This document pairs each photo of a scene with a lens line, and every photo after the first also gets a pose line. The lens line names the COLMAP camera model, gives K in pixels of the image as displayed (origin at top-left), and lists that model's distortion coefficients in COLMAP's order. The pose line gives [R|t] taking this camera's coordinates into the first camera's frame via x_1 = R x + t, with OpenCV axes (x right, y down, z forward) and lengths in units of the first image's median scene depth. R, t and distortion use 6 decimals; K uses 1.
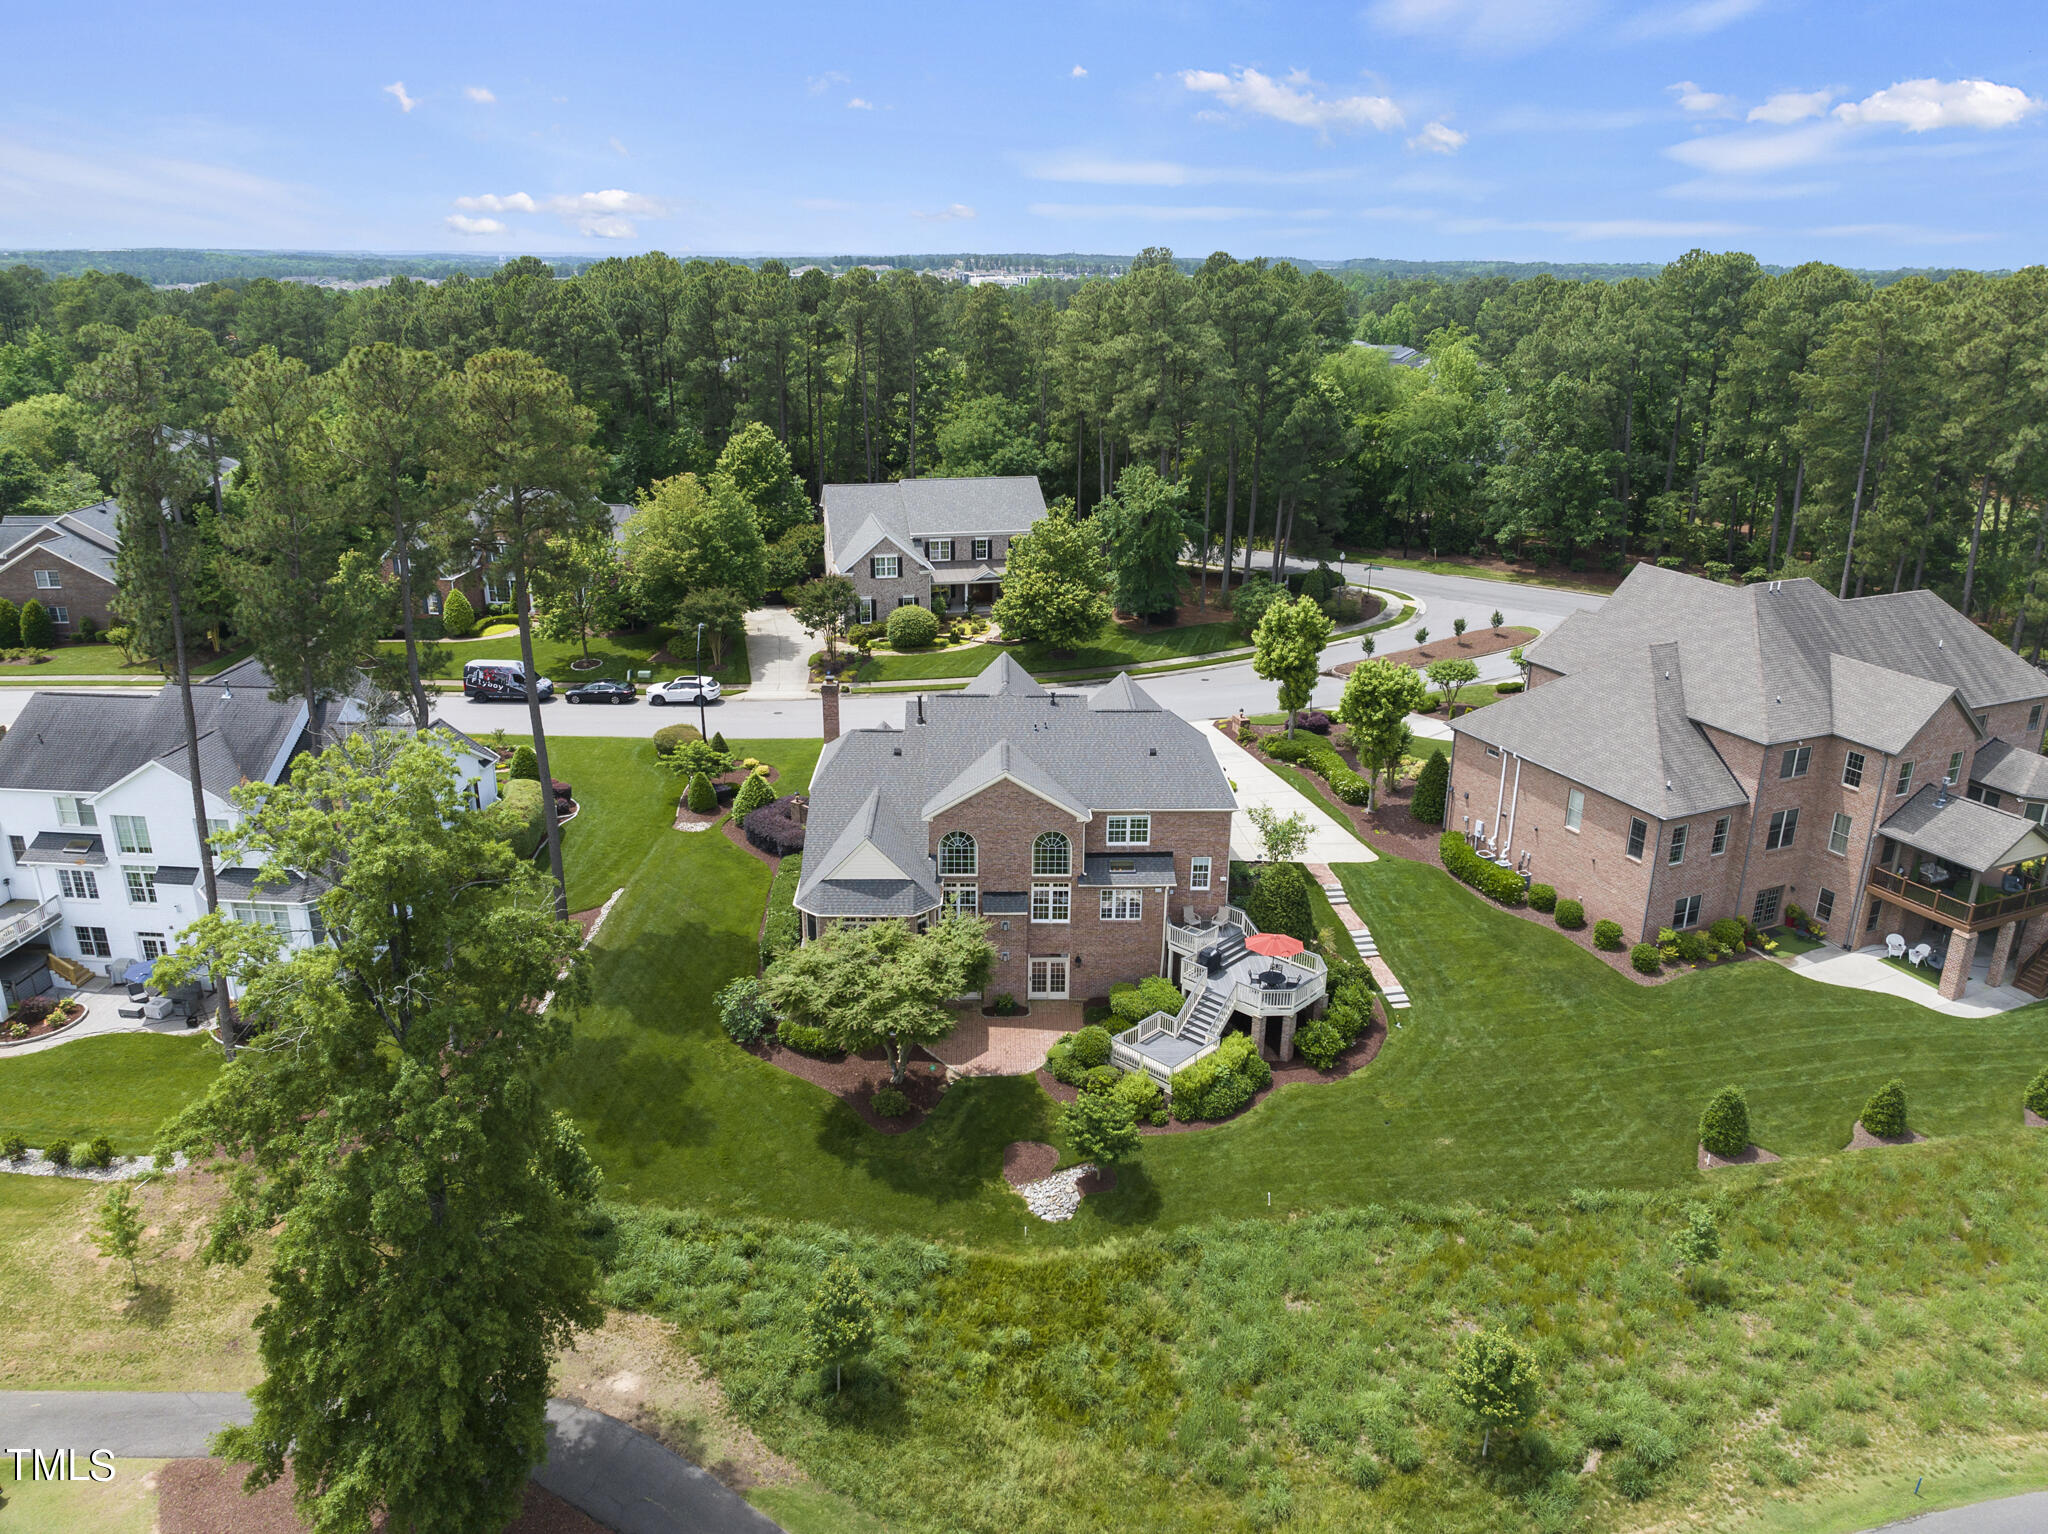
lens RADIAL K [[1440.1, 0, 966.4], [0, 1440.1, 749.3], [0, 0, 1]] dist [-0.043877, 0.008970]
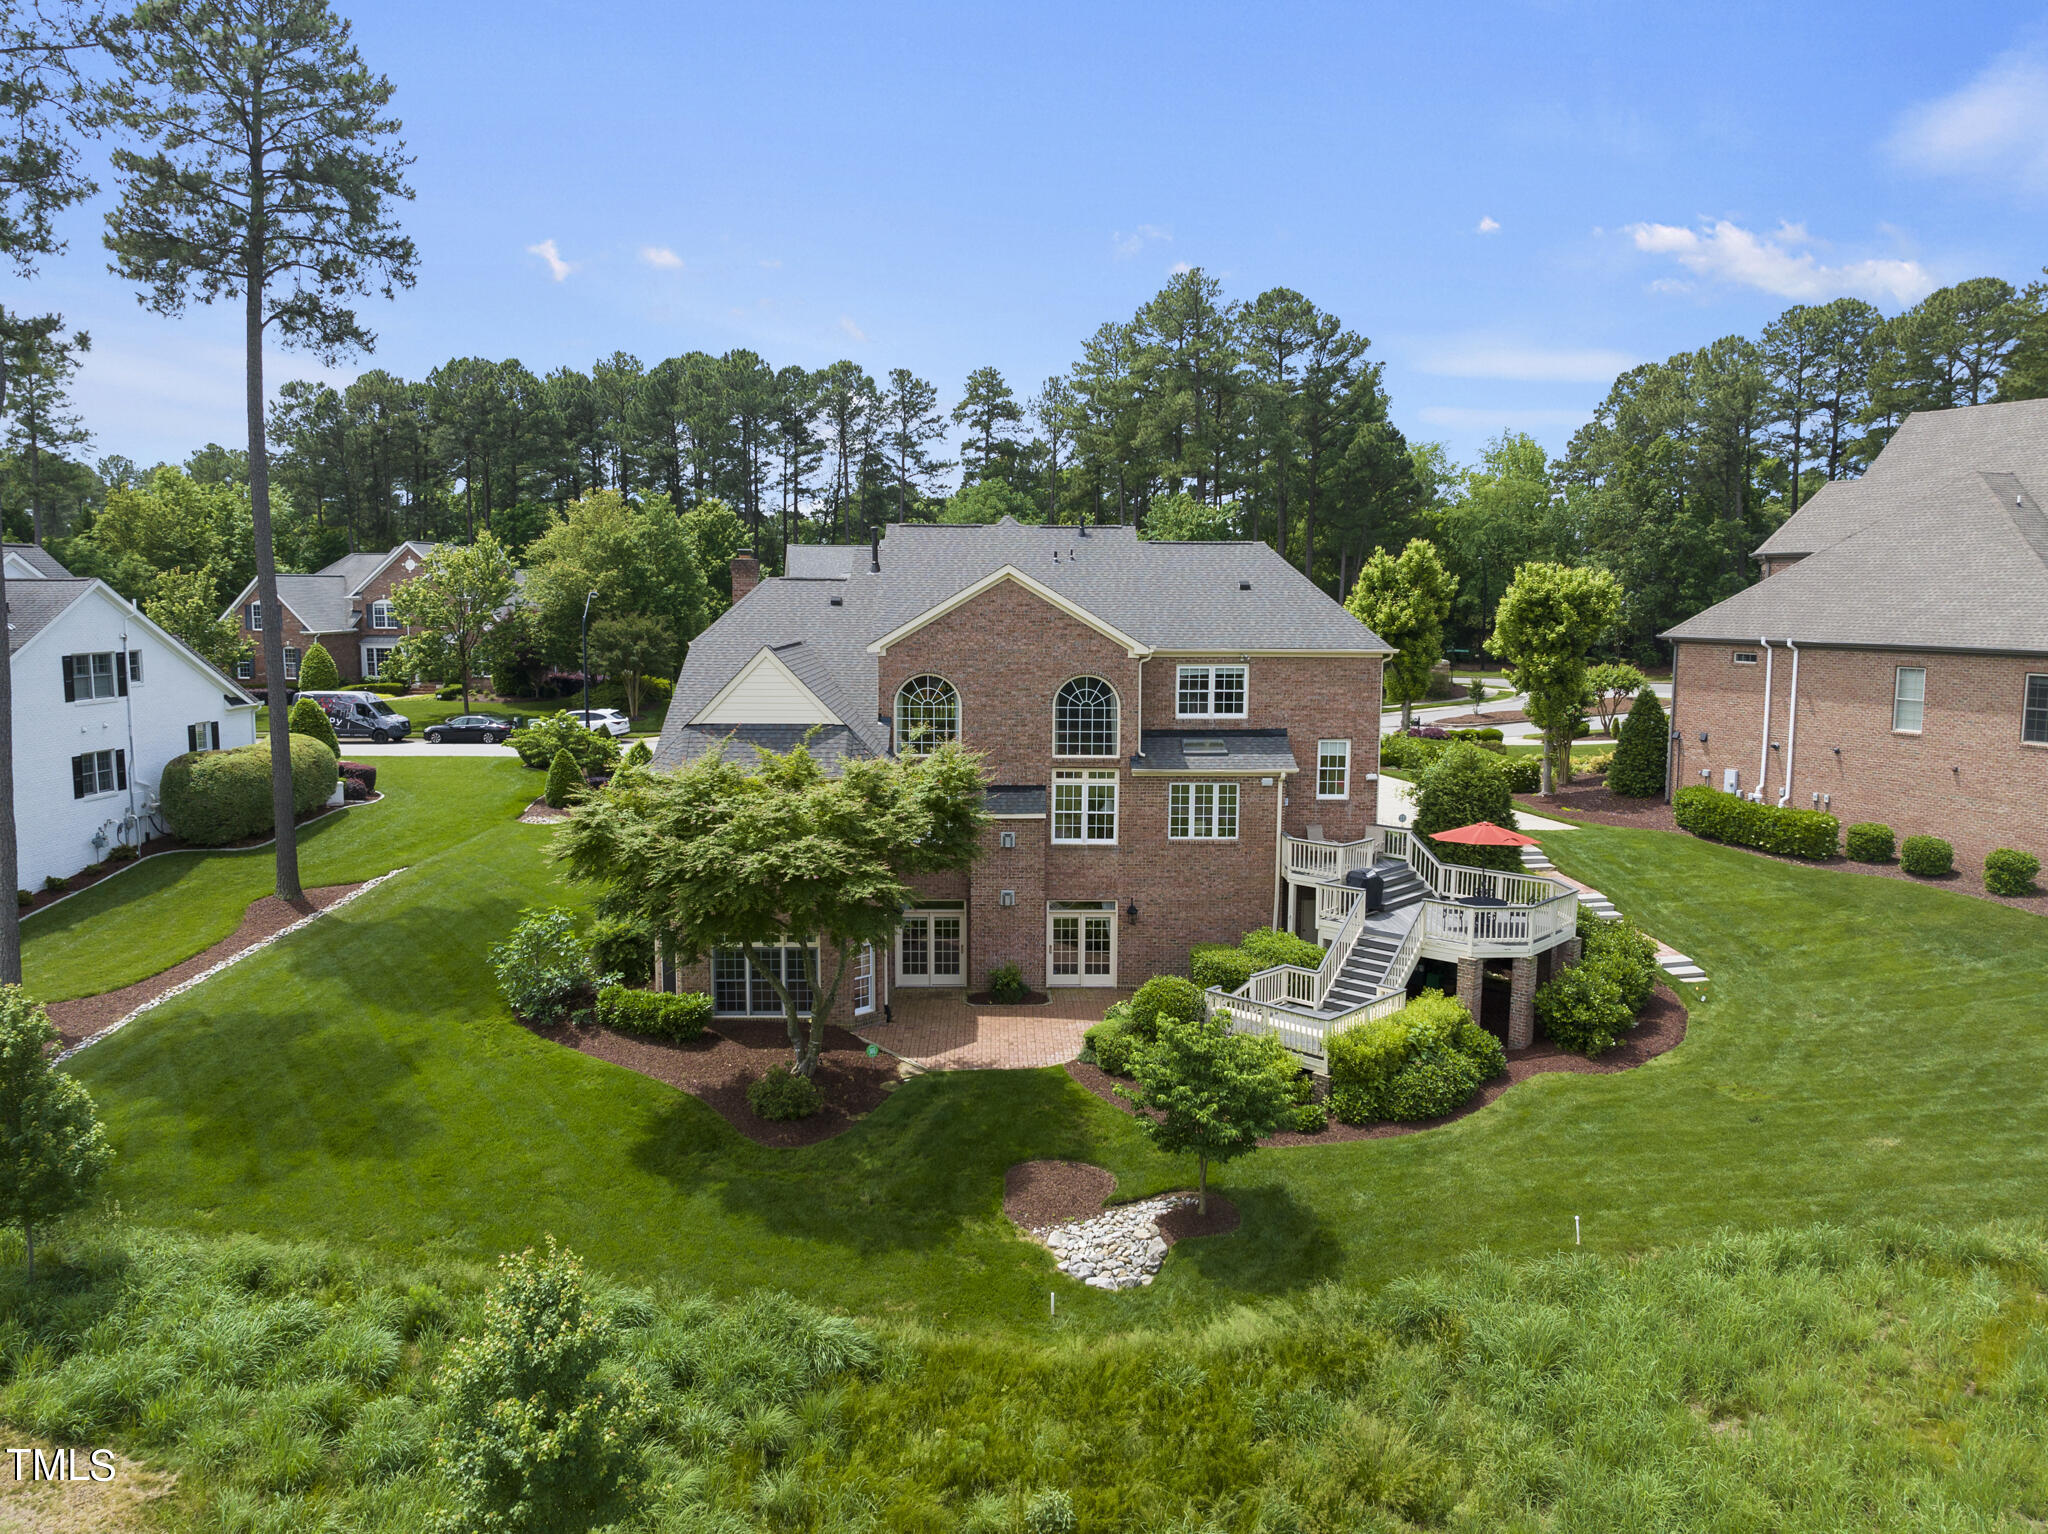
lens RADIAL K [[1440.1, 0, 989.1], [0, 1440.1, 755.1], [0, 0, 1]] dist [-0.043877, 0.008970]
pose [[0.999889, 0.006619, 0.013381, 0.012022], [-0.003549, 0.976034, -0.217588, 0.225917], [-0.014501, 0.217516, 0.975949, 0.443303]]
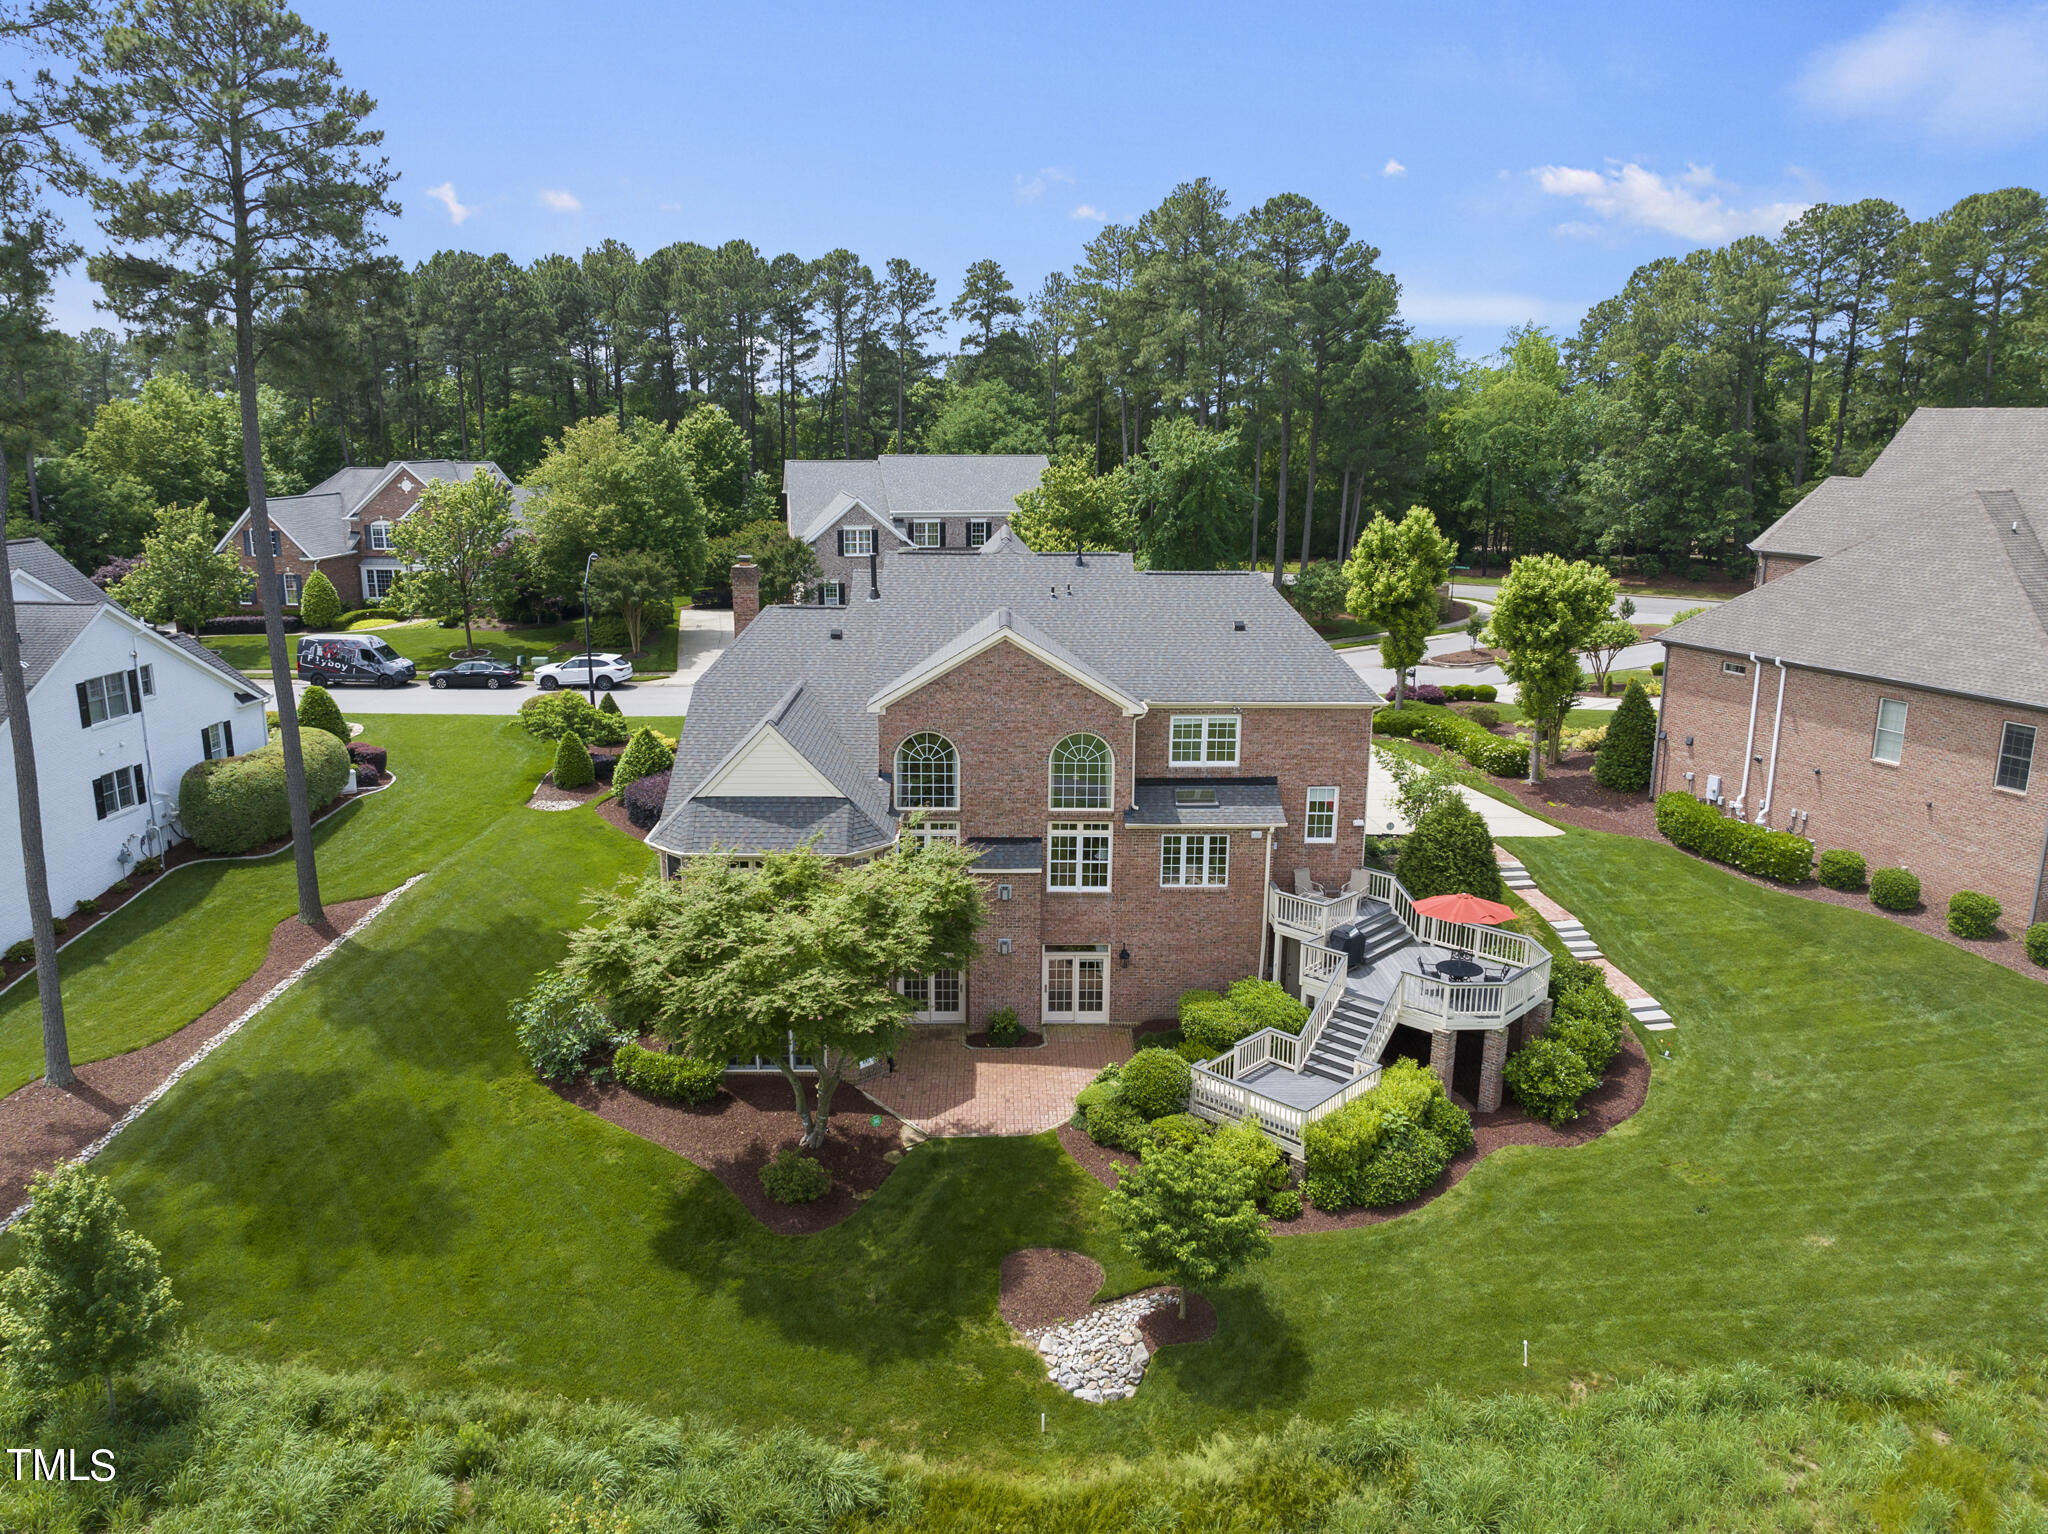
lens RADIAL K [[1440.1, 0, 988.2], [0, 1440.1, 754.5], [0, 0, 1]] dist [-0.043877, 0.008970]
pose [[0.999913, 0.004606, 0.012341, 0.012929], [-0.003297, 0.994566, -0.104059, 0.133816], [-0.012754, 0.104009, 0.994495, 0.411385]]
